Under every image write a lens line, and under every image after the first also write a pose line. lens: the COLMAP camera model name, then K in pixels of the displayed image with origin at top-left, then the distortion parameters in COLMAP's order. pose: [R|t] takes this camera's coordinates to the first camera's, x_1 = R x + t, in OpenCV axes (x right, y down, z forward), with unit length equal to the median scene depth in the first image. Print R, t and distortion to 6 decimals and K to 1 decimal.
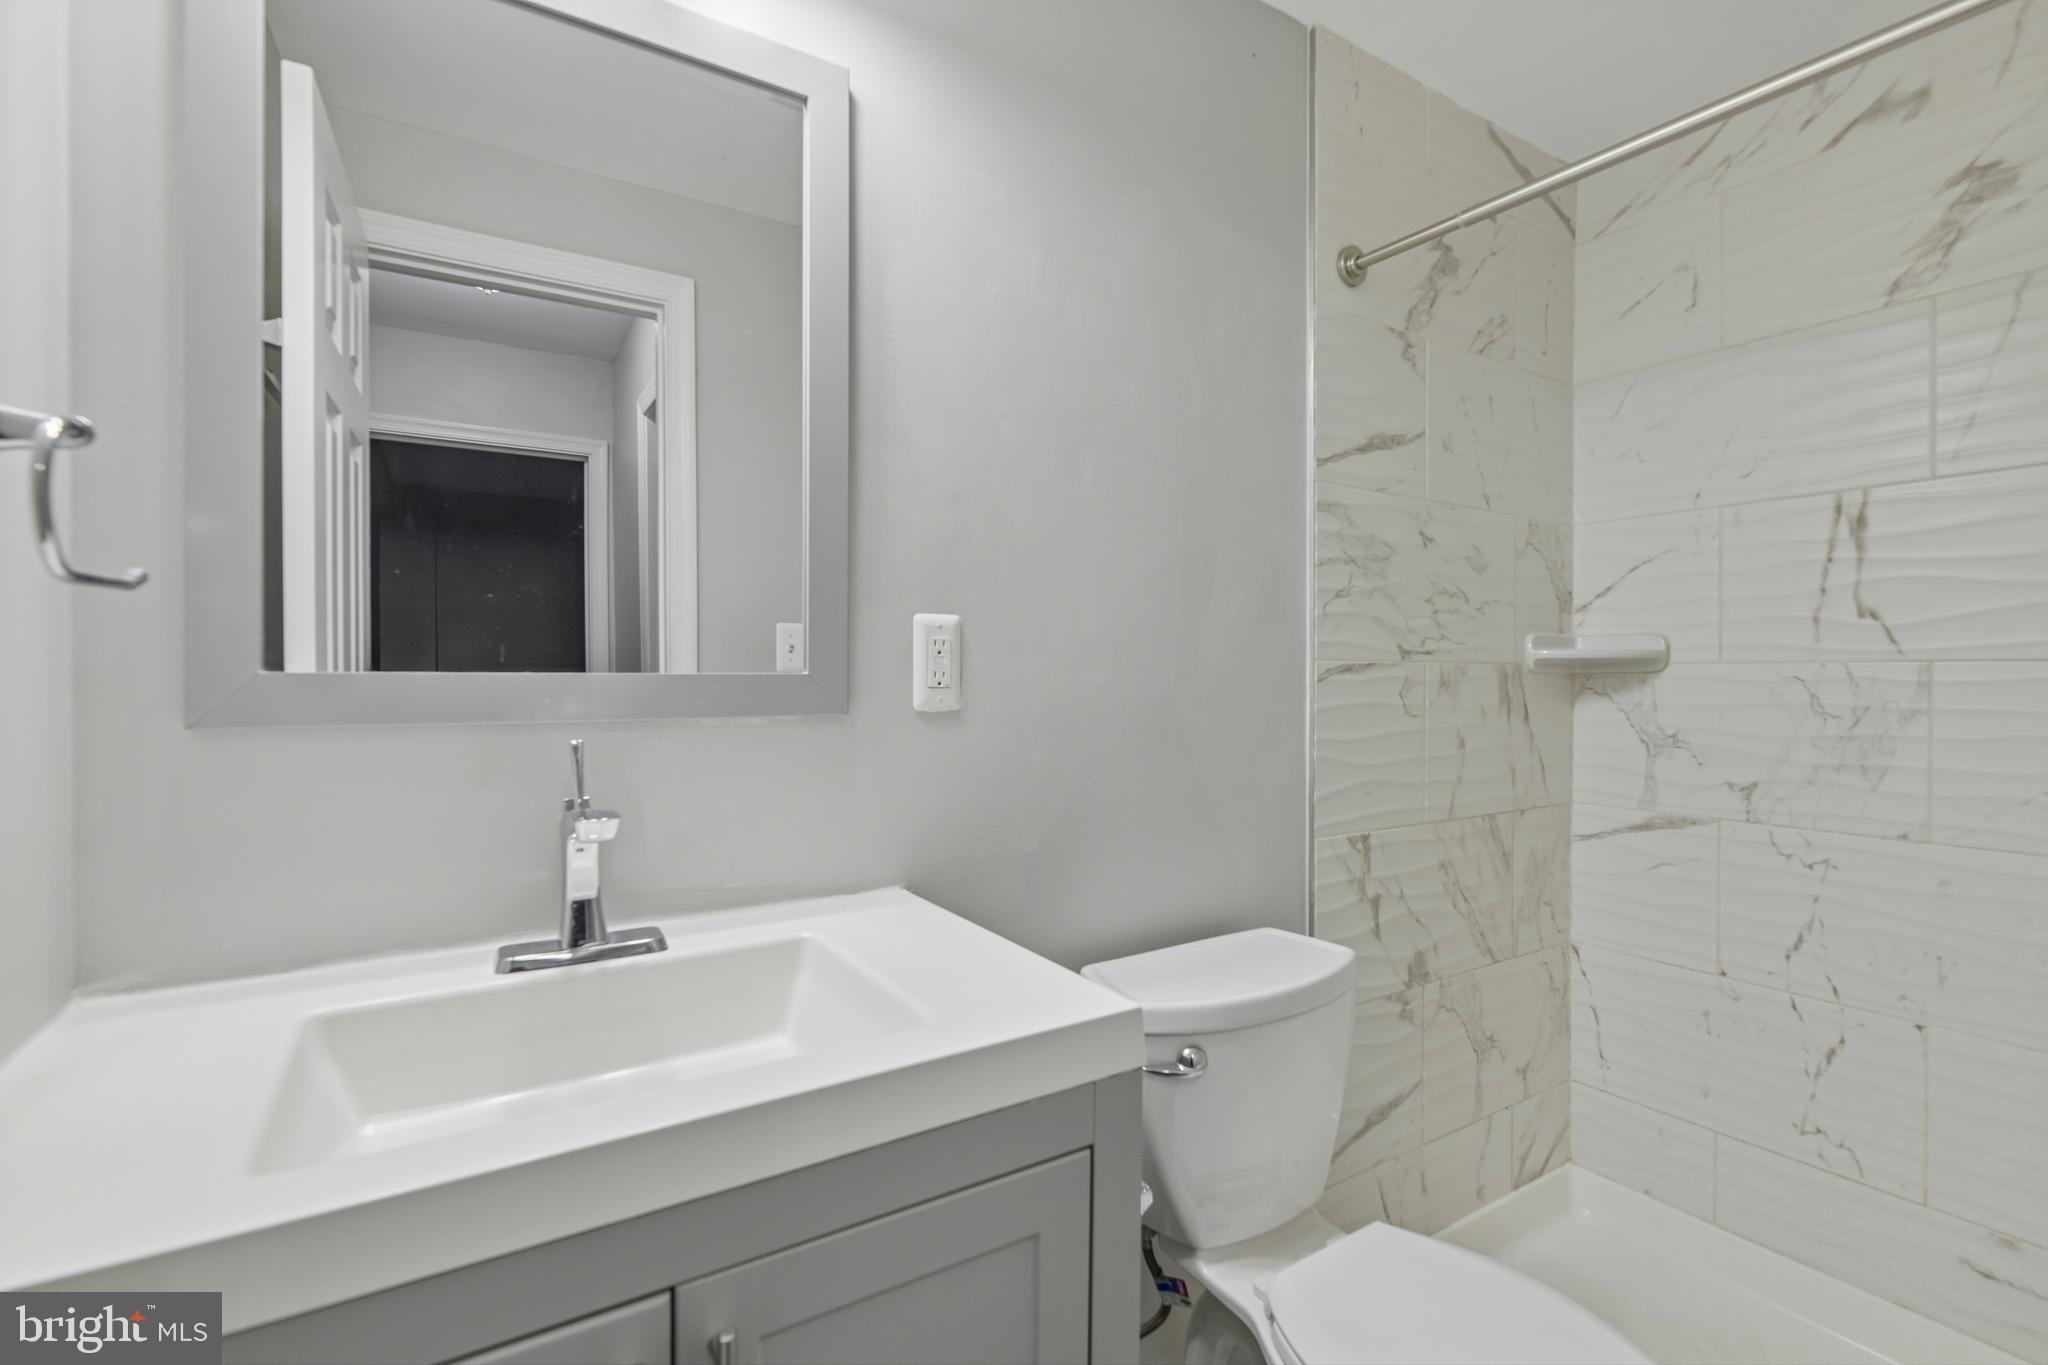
lens RADIAL K [[929.4, 0, 1038.5], [0, 929.4, 676.5], [0, 0, 1]] dist [0.001253, -0.002023]
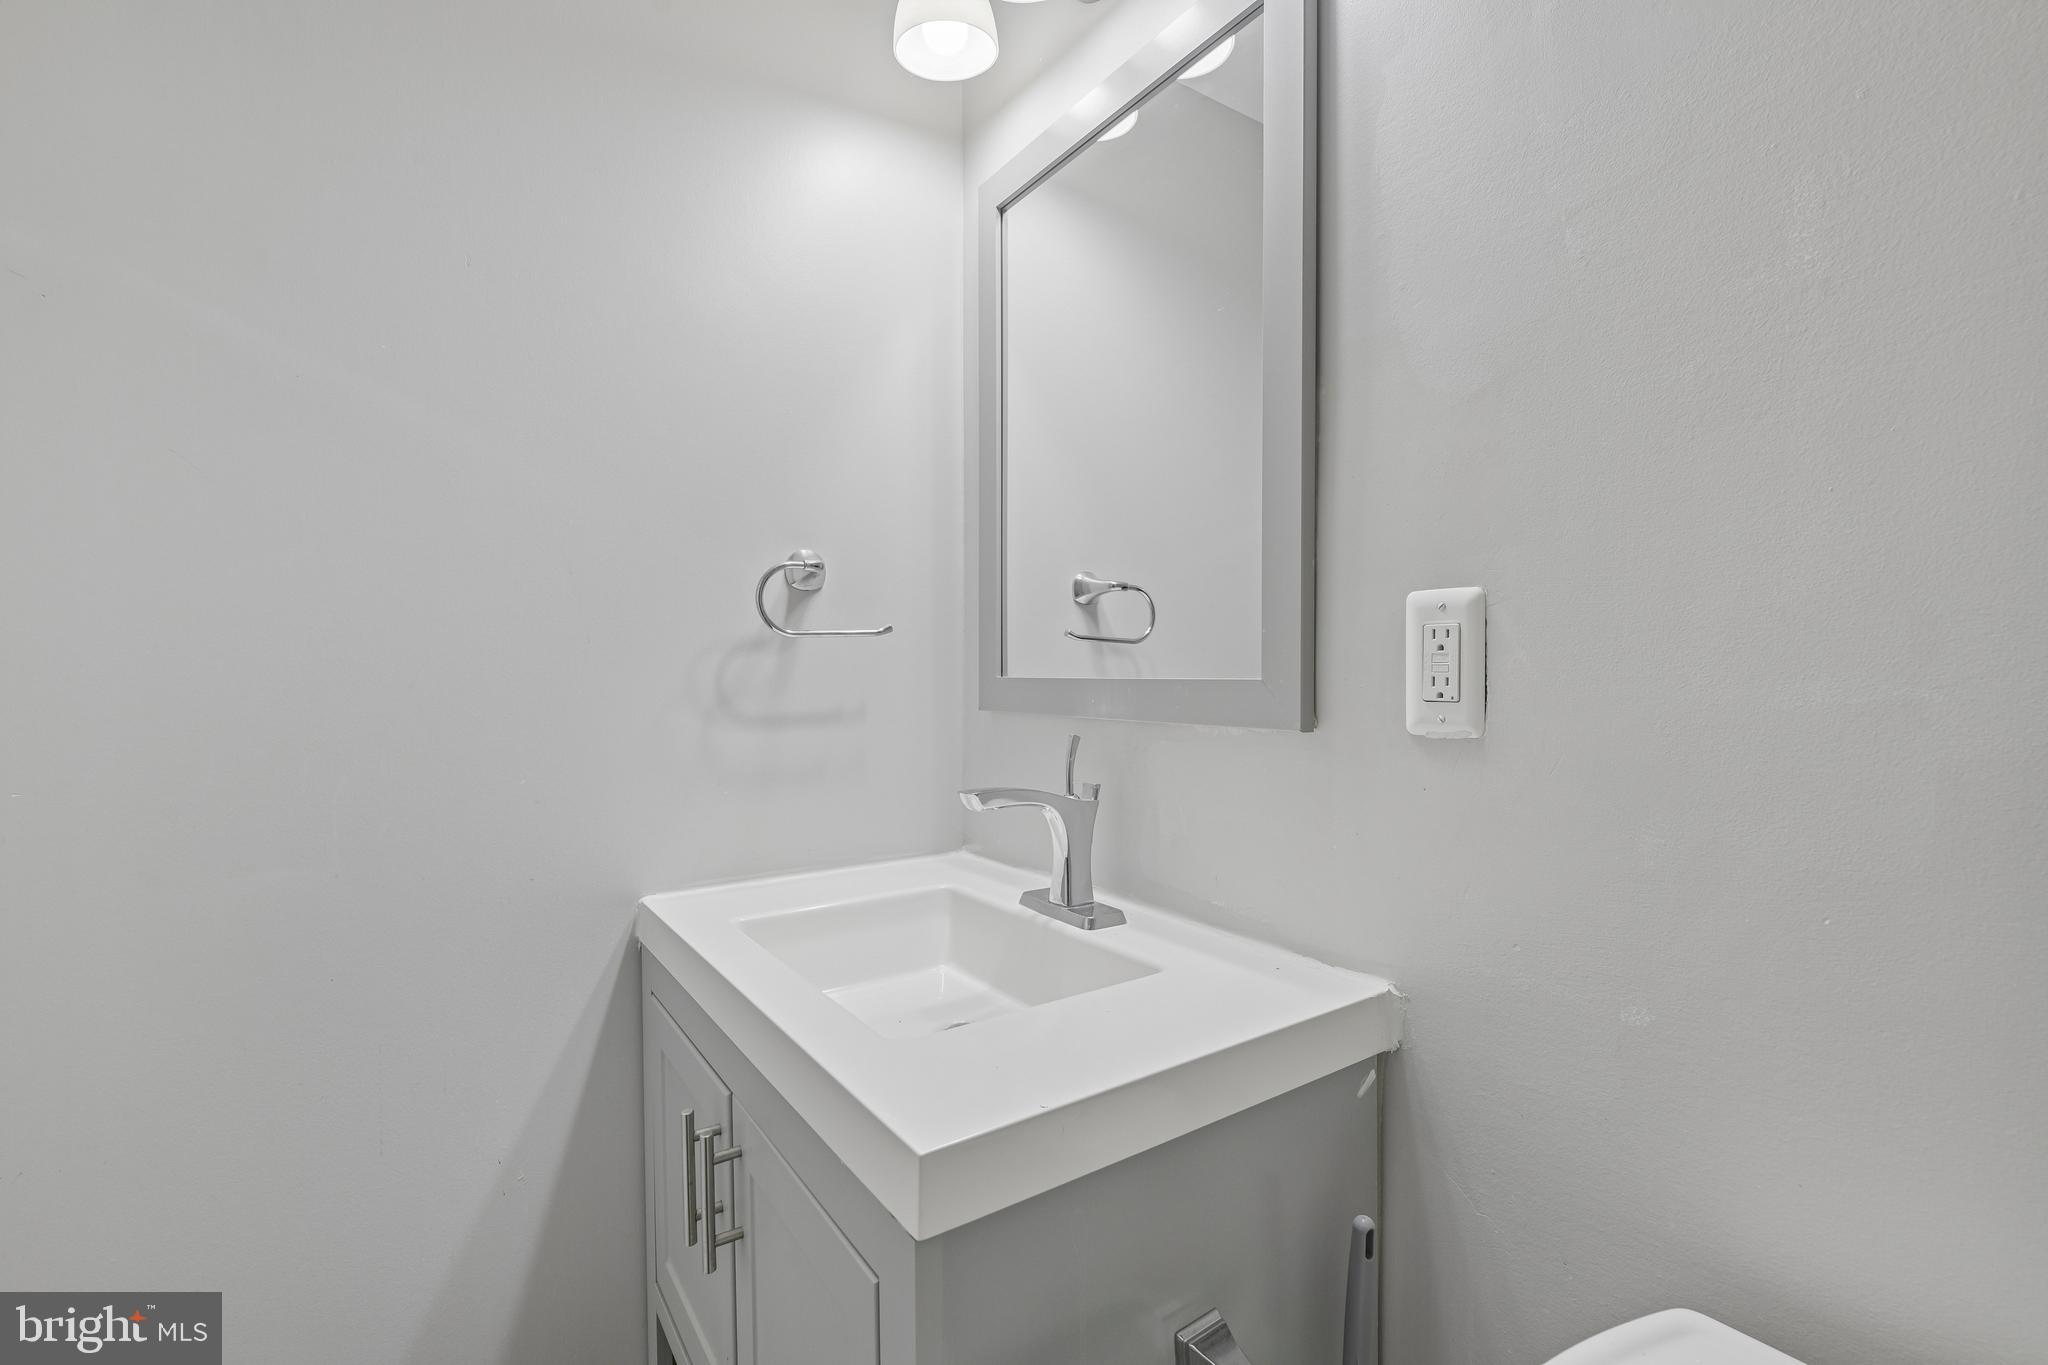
lens RADIAL K [[929.4, 0, 1036.3], [0, 929.4, 674.1], [0, 0, 1]] dist [0.001253, -0.002023]
pose [[0.020388, -0.003074, -0.999787, 0.484240], [-0.004264, 0.999986, -0.003162, -0.003450], [0.999783, 0.004327, 0.020374, 0.633083]]
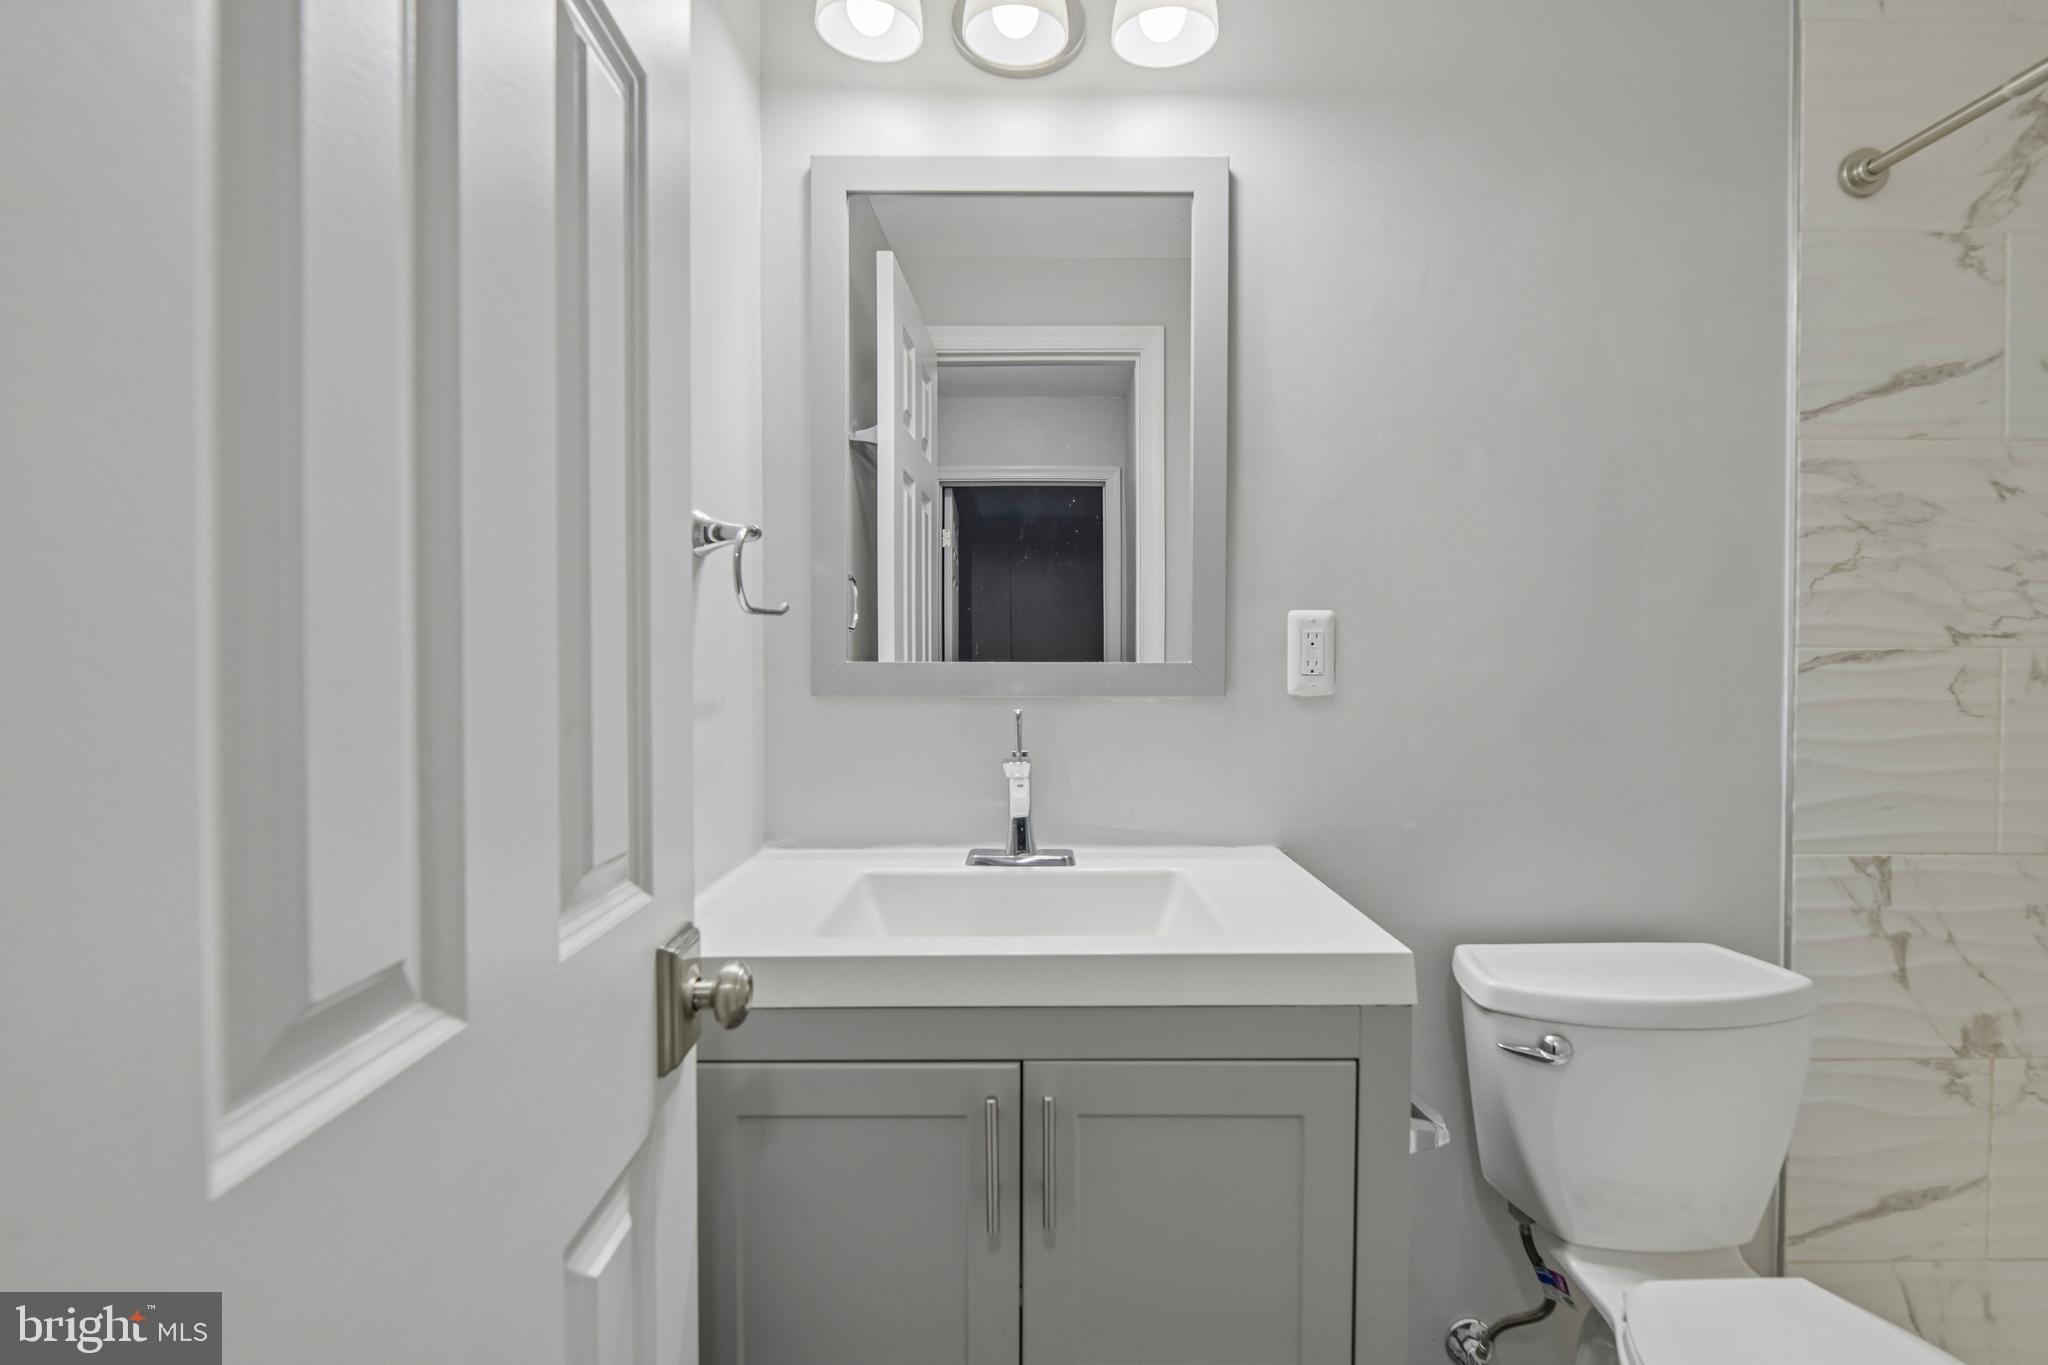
lens RADIAL K [[929.4, 0, 1036.1], [0, 929.4, 675.5], [0, 0, 1]] dist [0.001253, -0.002023]
pose [[0.846672, 0.004941, -0.532093, 0.189177], [-0.001577, 0.999976, 0.006776, 0.004834], [0.532113, -0.004898, 0.846659, -0.121834]]
